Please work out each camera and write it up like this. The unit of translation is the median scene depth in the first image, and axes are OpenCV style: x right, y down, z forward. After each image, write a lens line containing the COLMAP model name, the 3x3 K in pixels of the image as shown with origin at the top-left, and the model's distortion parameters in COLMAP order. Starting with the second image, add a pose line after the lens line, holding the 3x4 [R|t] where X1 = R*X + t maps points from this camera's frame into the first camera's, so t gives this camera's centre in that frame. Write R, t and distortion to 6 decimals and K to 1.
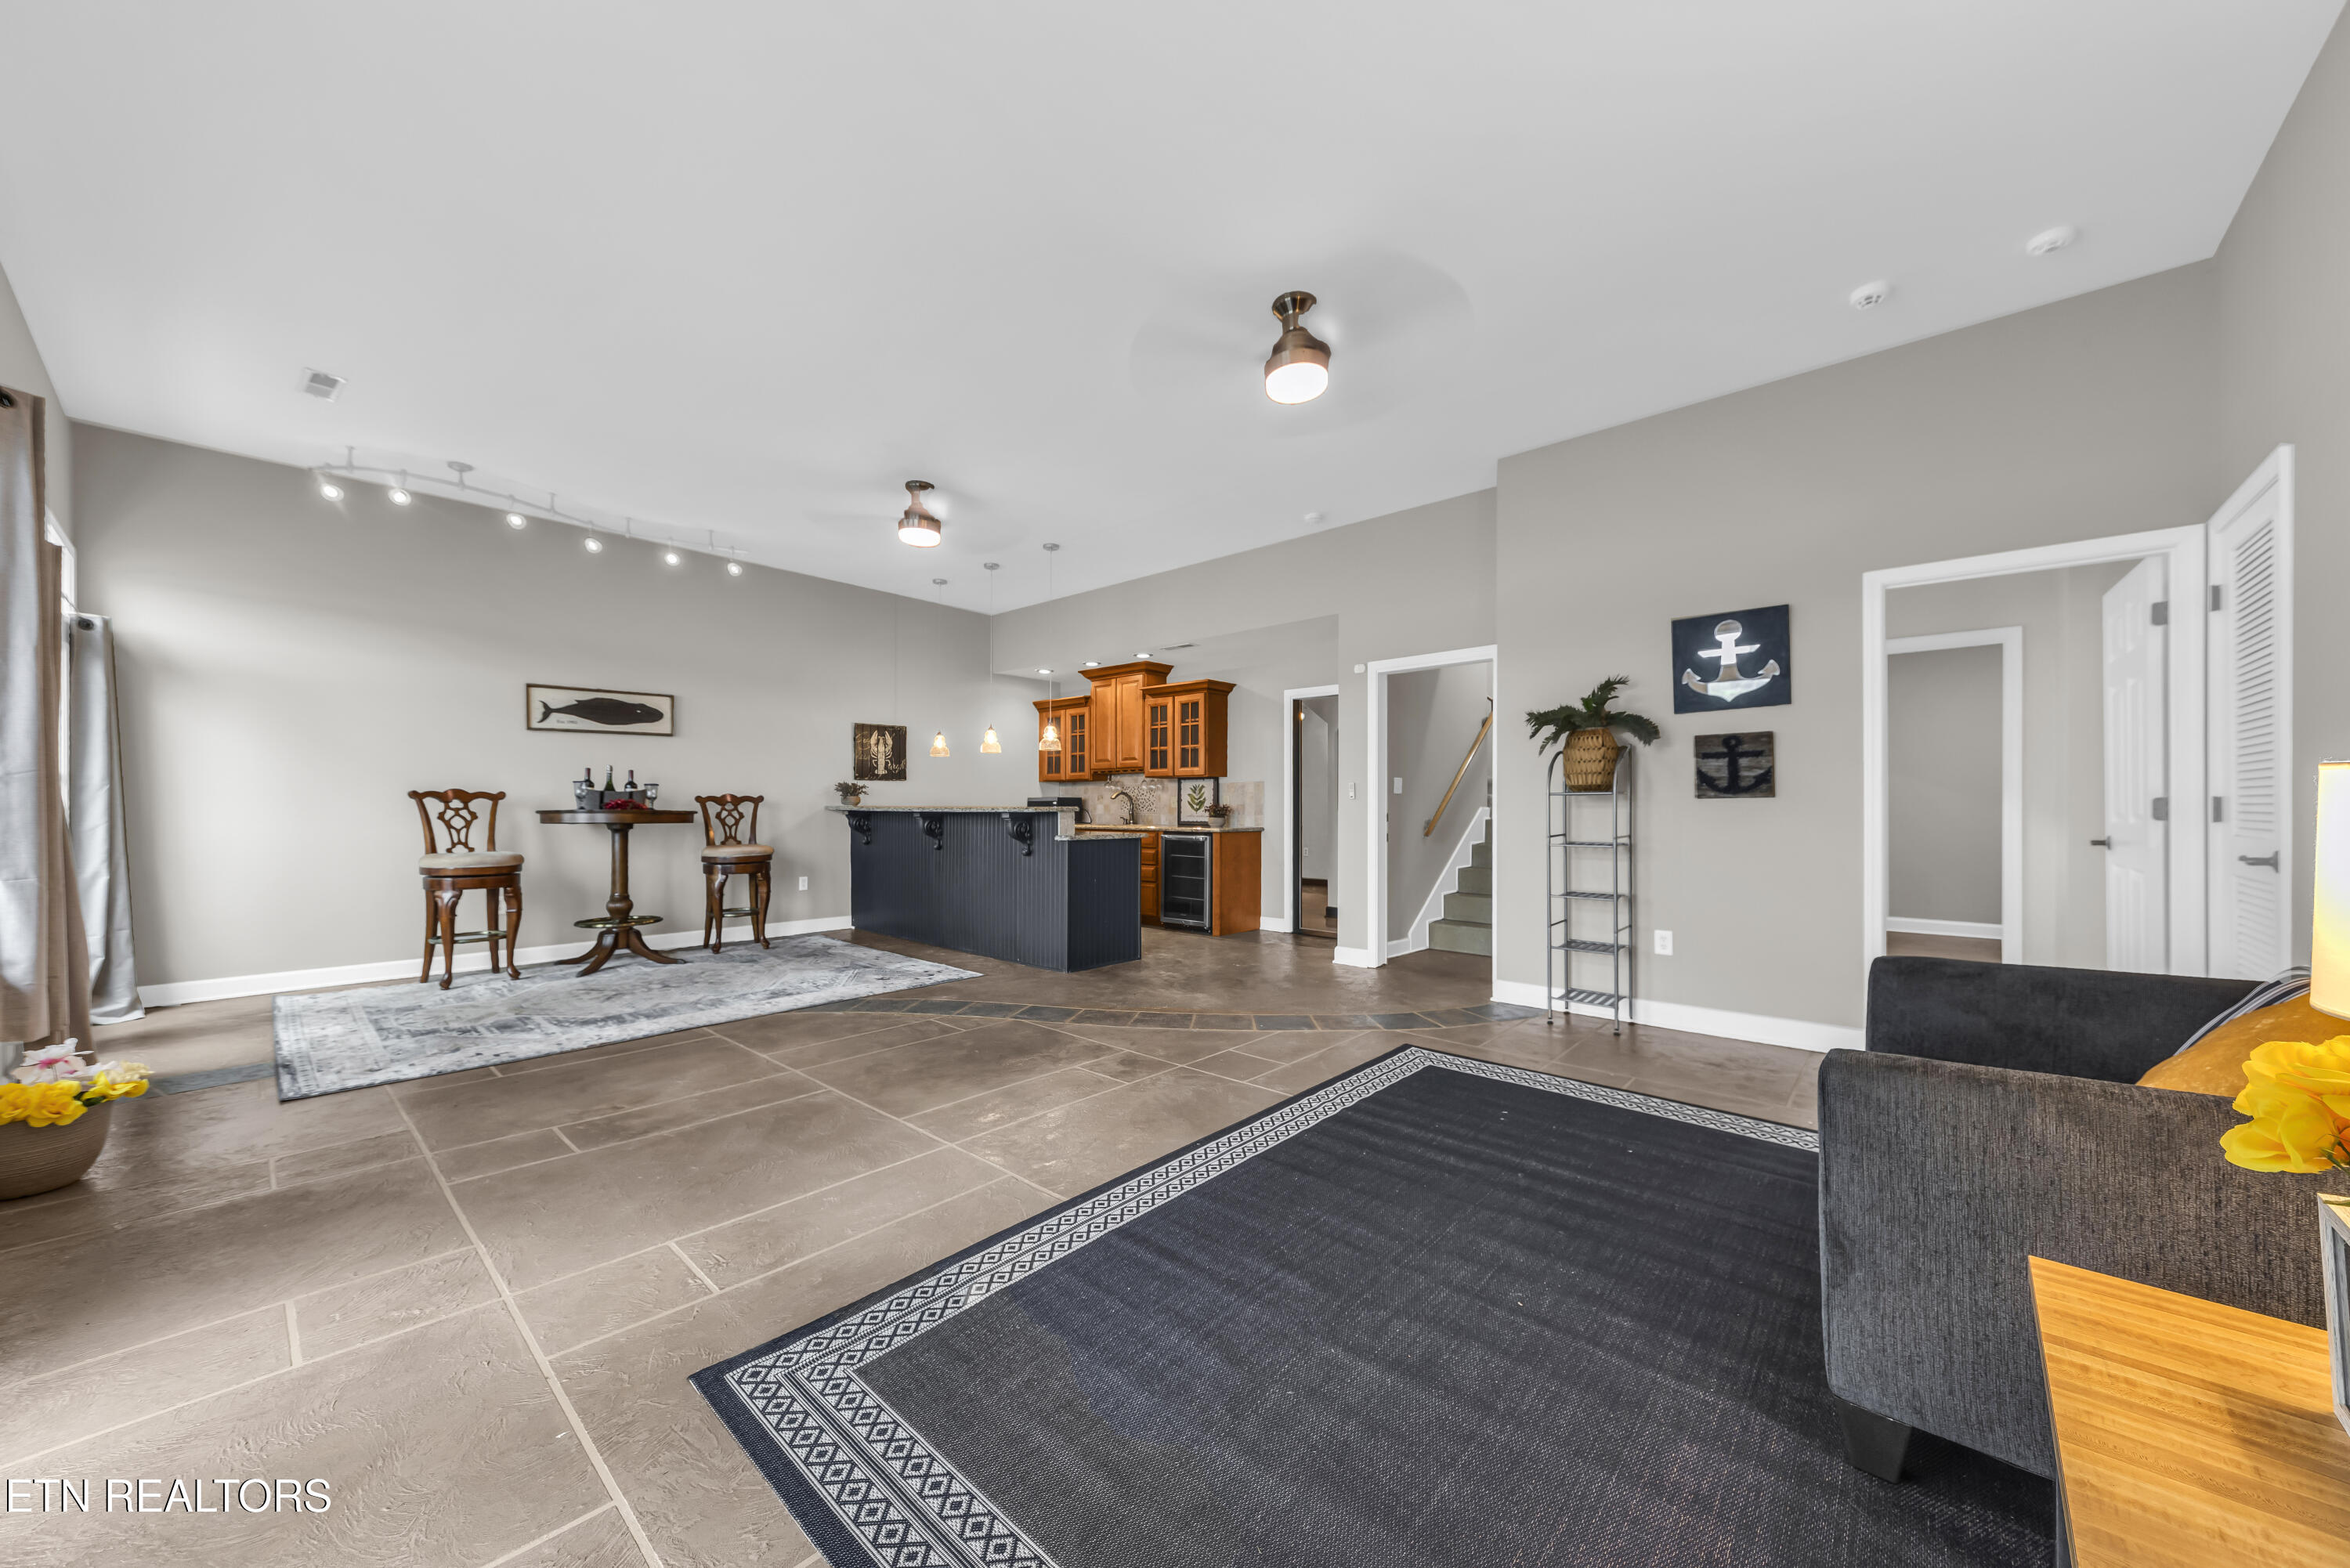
lens RADIAL K [[829.9, 0, 1175.8], [0, 829.9, 800.8], [0, 0, 1]] dist [-0.001156, -0.000126]
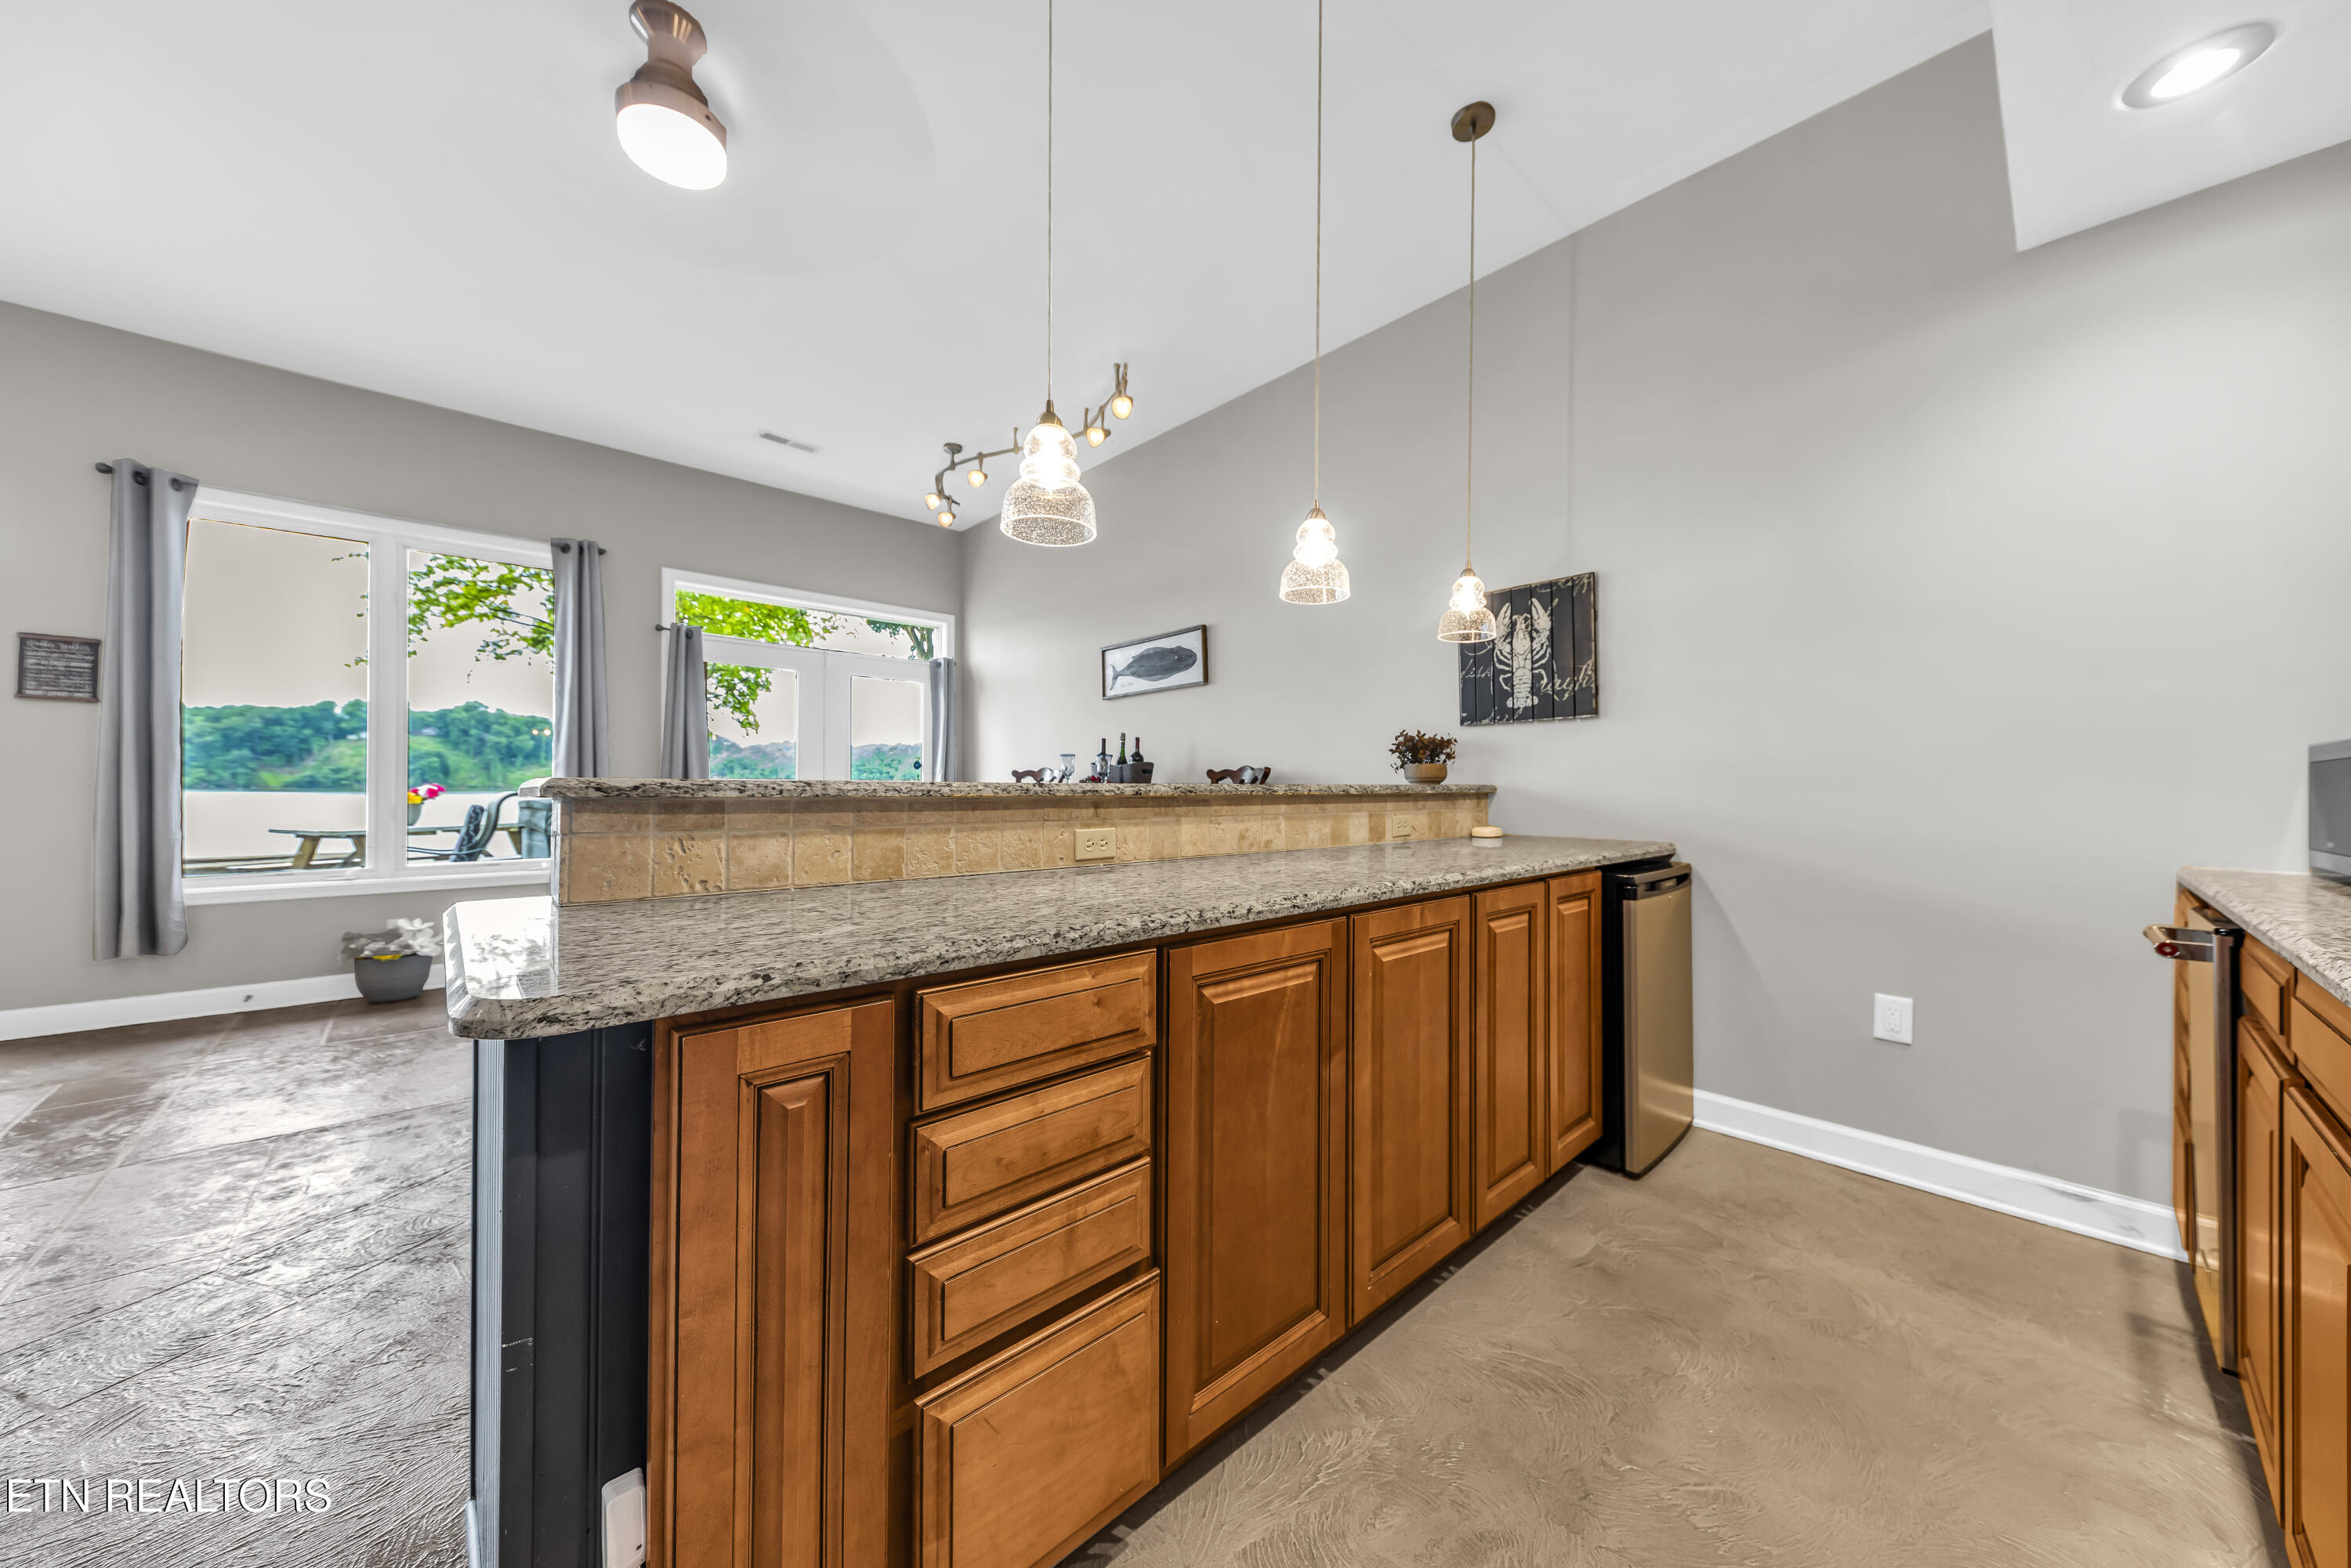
lens RADIAL K [[806.5, 0, 1181.5], [0, 806.5, 771.1], [0, 0, 1]] dist [0.013799, -0.003823]
pose [[-0.090735, -0.019953, -0.995675, 0.067286], [0.003143, 0.999789, -0.020322, 0.008540], [0.995870, -0.004973, -0.090653, 1.052228]]
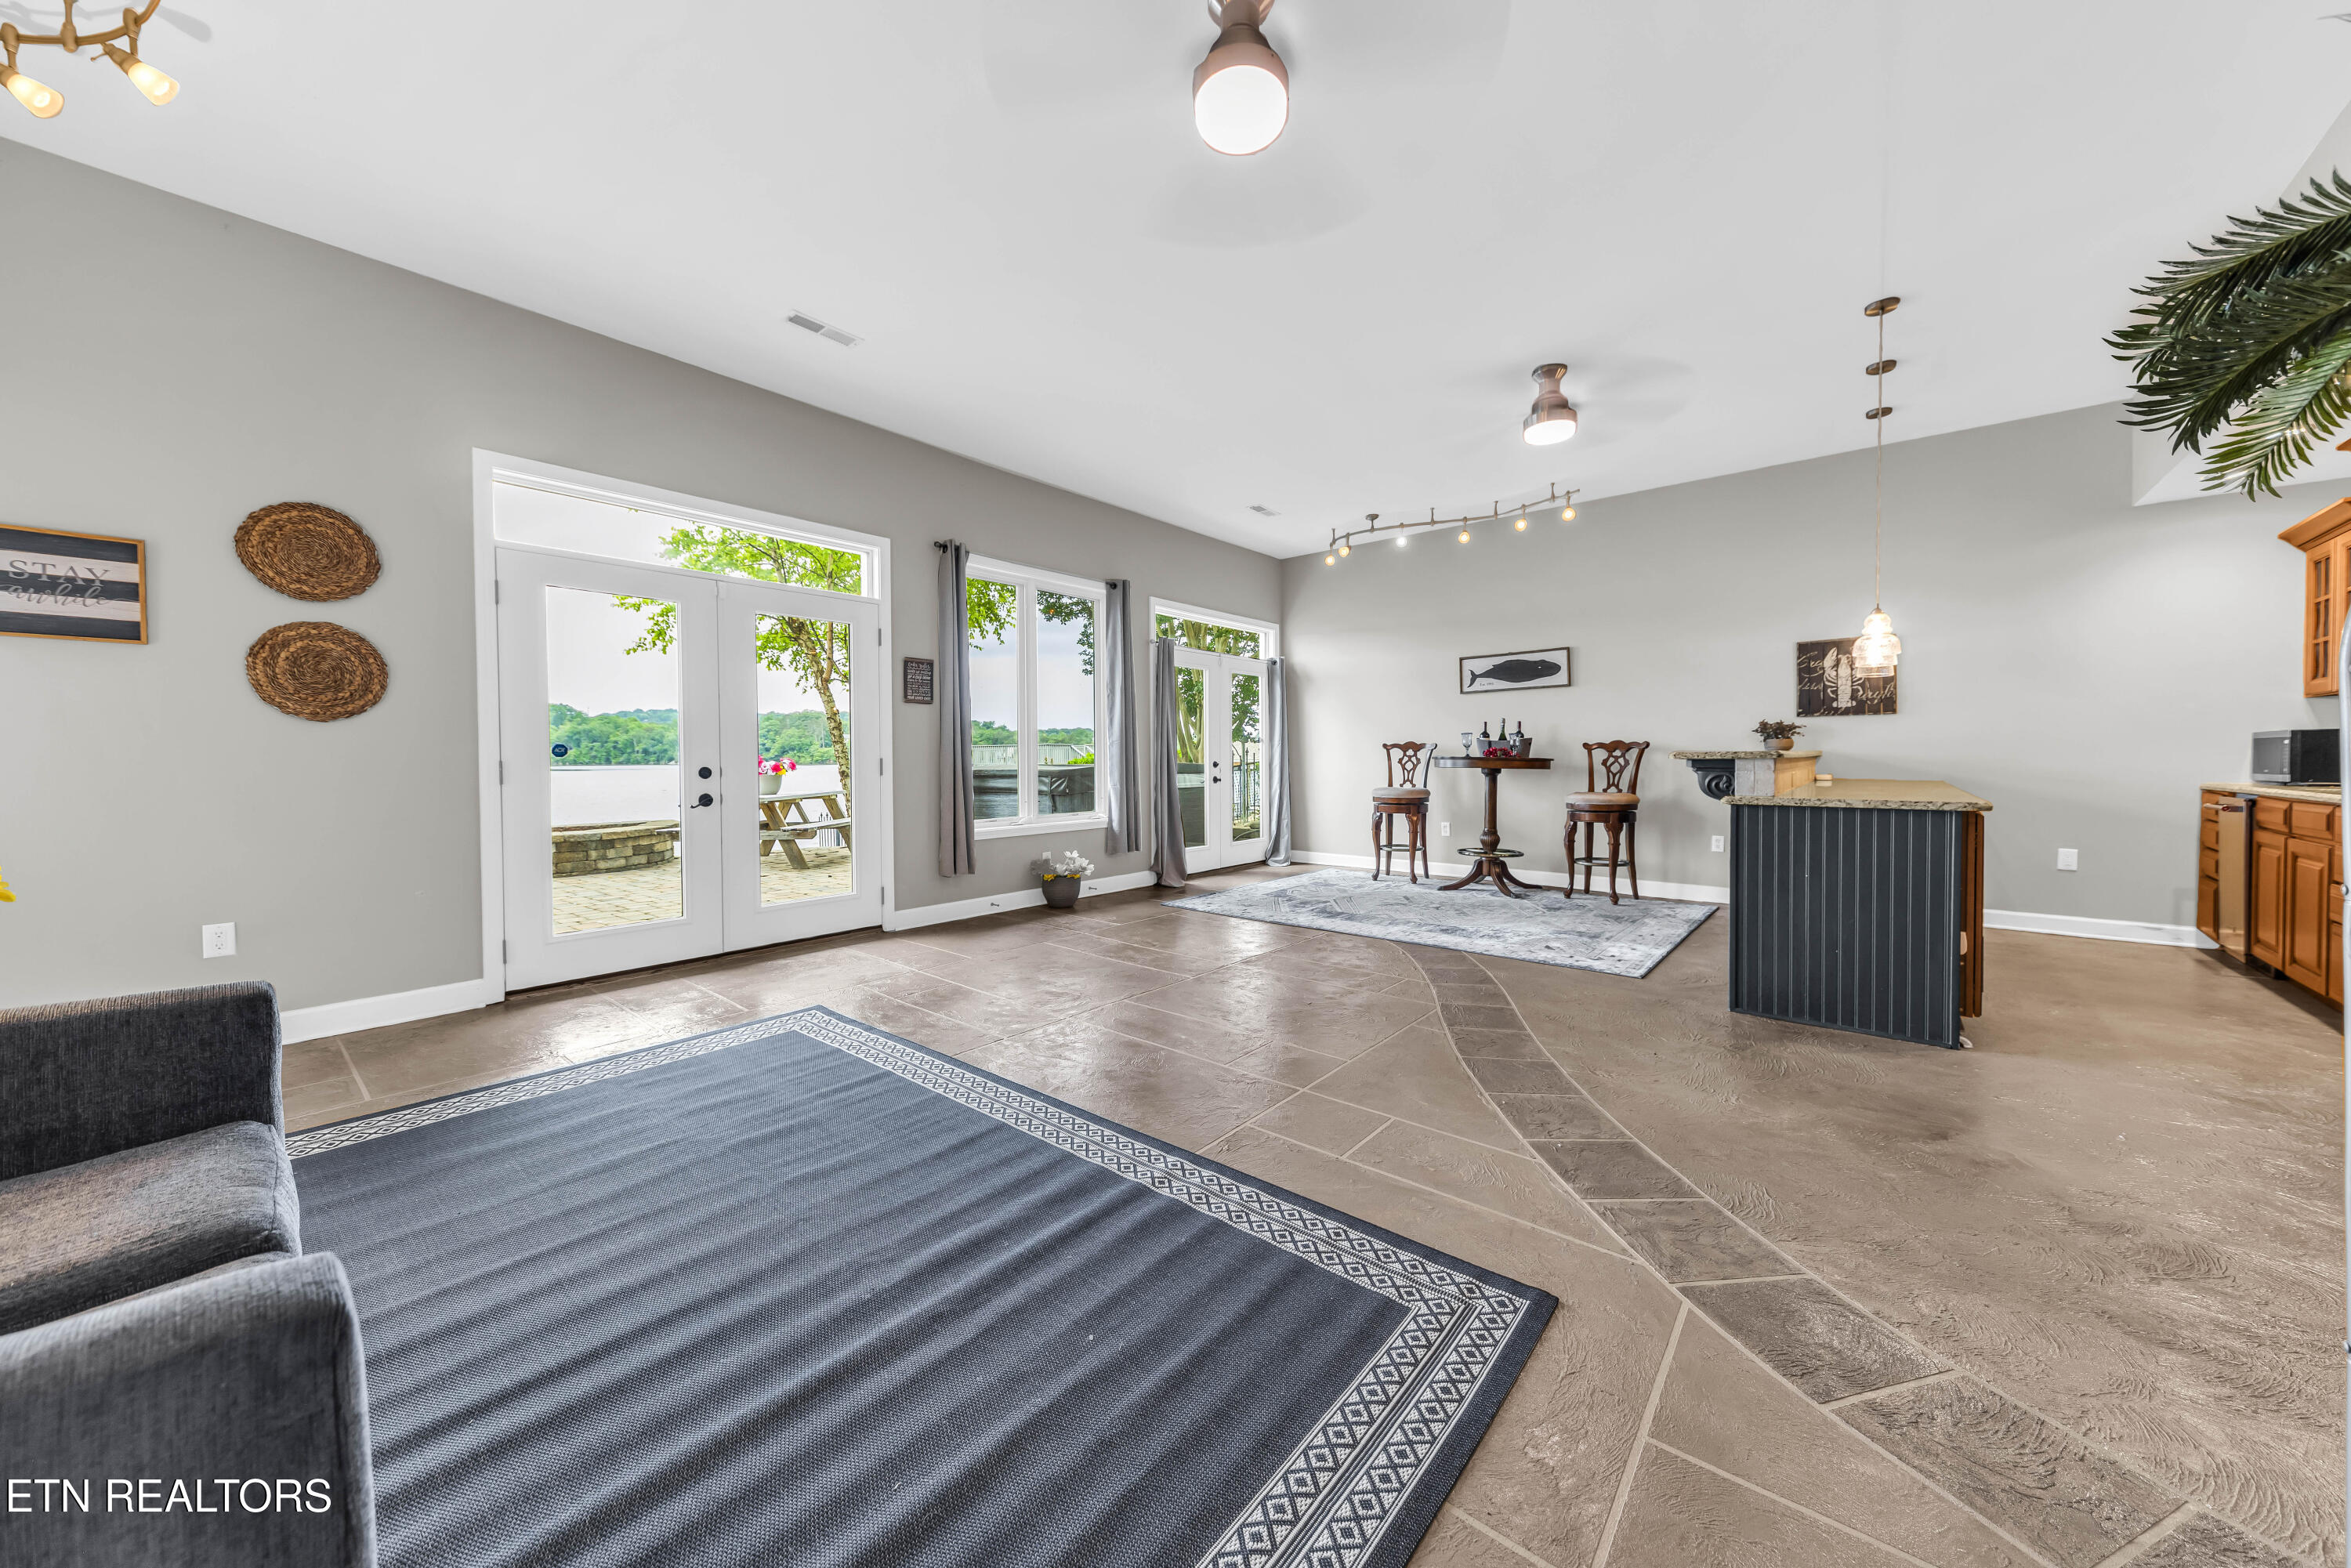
lens RADIAL K [[818.7, 0, 1184.8], [0, 818.7, 769.3], [0, 0, 1]] dist [0.012274, -0.003892]
pose [[0.033313, 0.015599, -0.999323, 0.422186], [0.012562, 0.999793, 0.016025, 0.004380], [0.999366, -0.013088, 0.033110, 0.480930]]
